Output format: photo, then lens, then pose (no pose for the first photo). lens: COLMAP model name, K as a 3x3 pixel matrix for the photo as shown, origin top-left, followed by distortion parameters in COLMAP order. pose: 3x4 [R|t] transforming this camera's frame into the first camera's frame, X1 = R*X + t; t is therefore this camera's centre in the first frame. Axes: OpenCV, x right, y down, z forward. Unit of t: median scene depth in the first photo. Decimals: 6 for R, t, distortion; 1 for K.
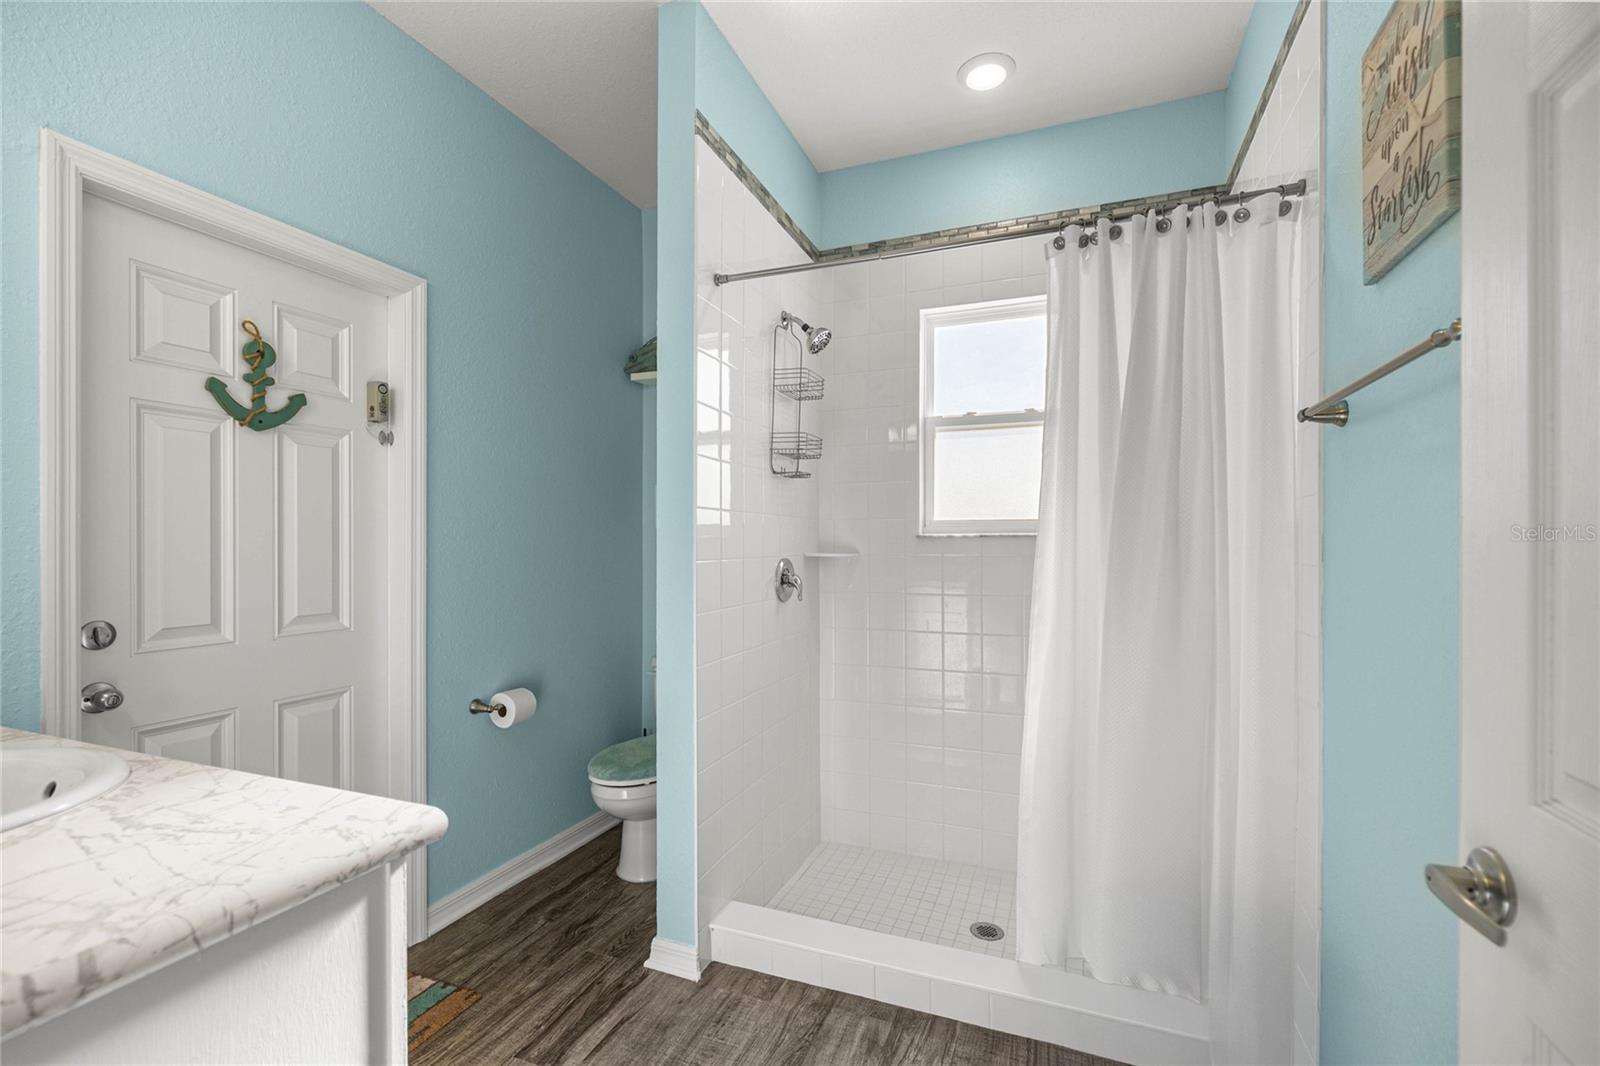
lens RADIAL K [[676.3, 0, 802.7], [0, 676.3, 540.3], [0, 0, 1]] dist [0.002095, -0.001680]
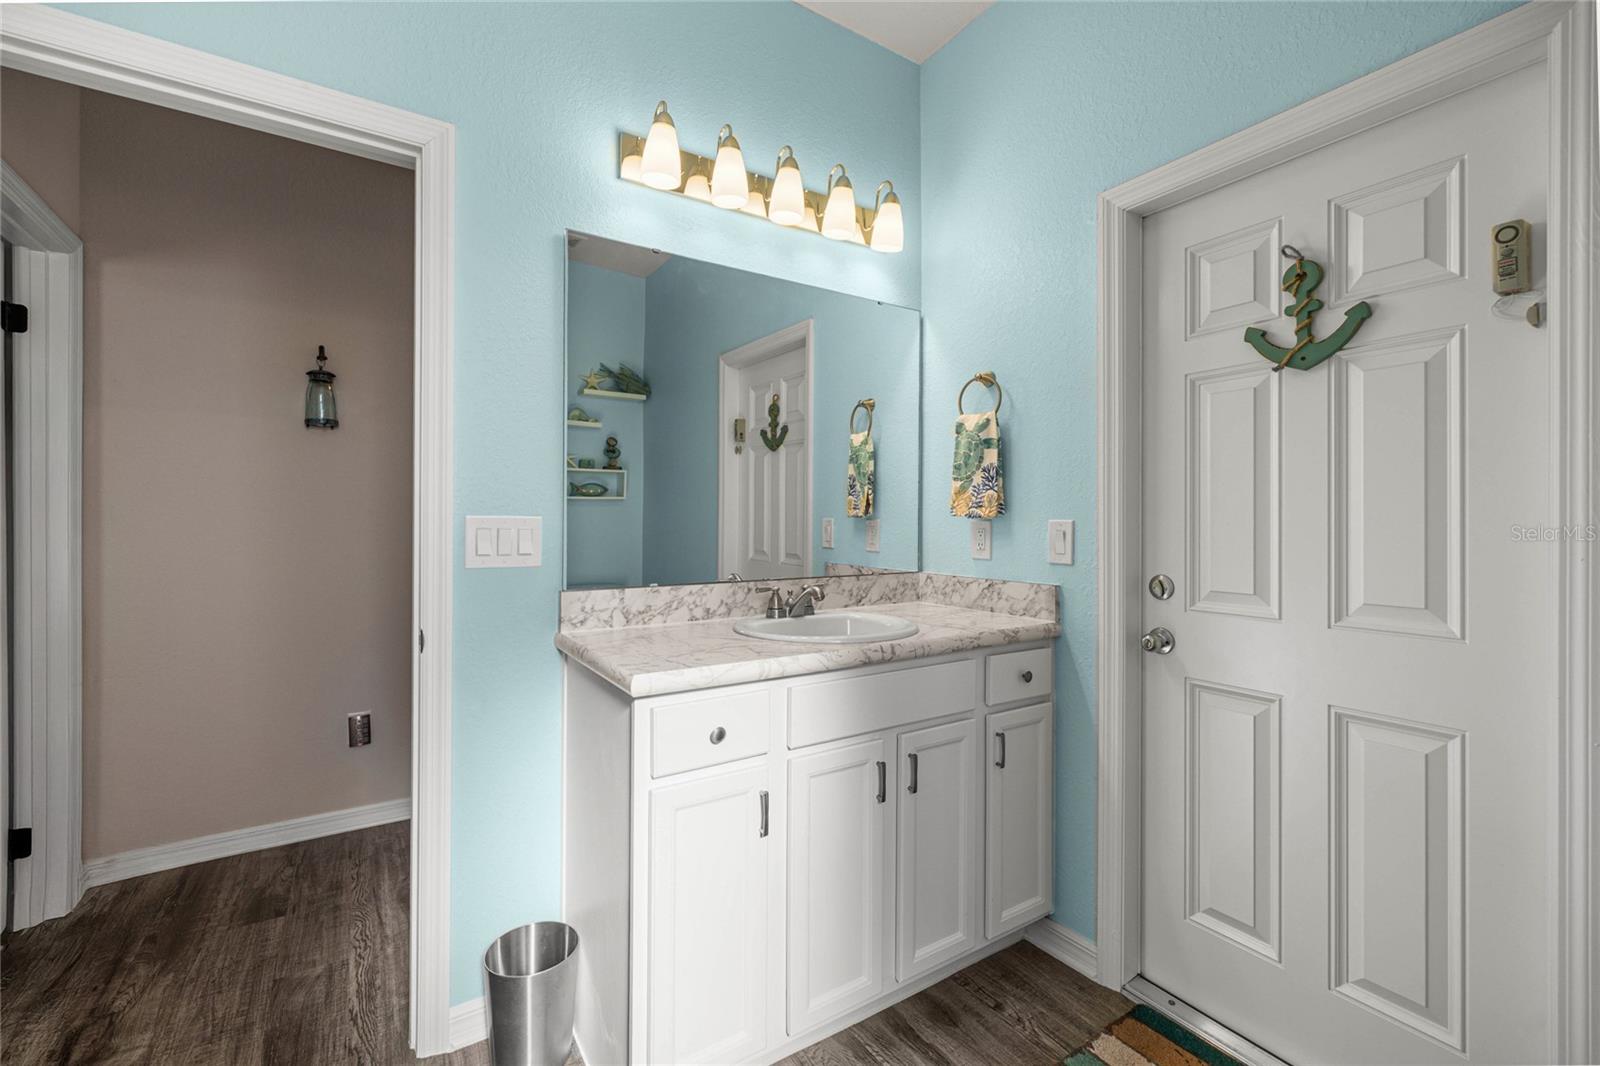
lens RADIAL K [[676.3, 0, 798.8], [0, 676.3, 524.4], [0, 0, 1]] dist [0.002095, -0.001680]
pose [[-0.571580, 0.002141, -0.820543, 0.225947], [0.000324, 0.999997, 0.002384, 0.024541], [0.820546, 0.001096, -0.571579, 0.956416]]
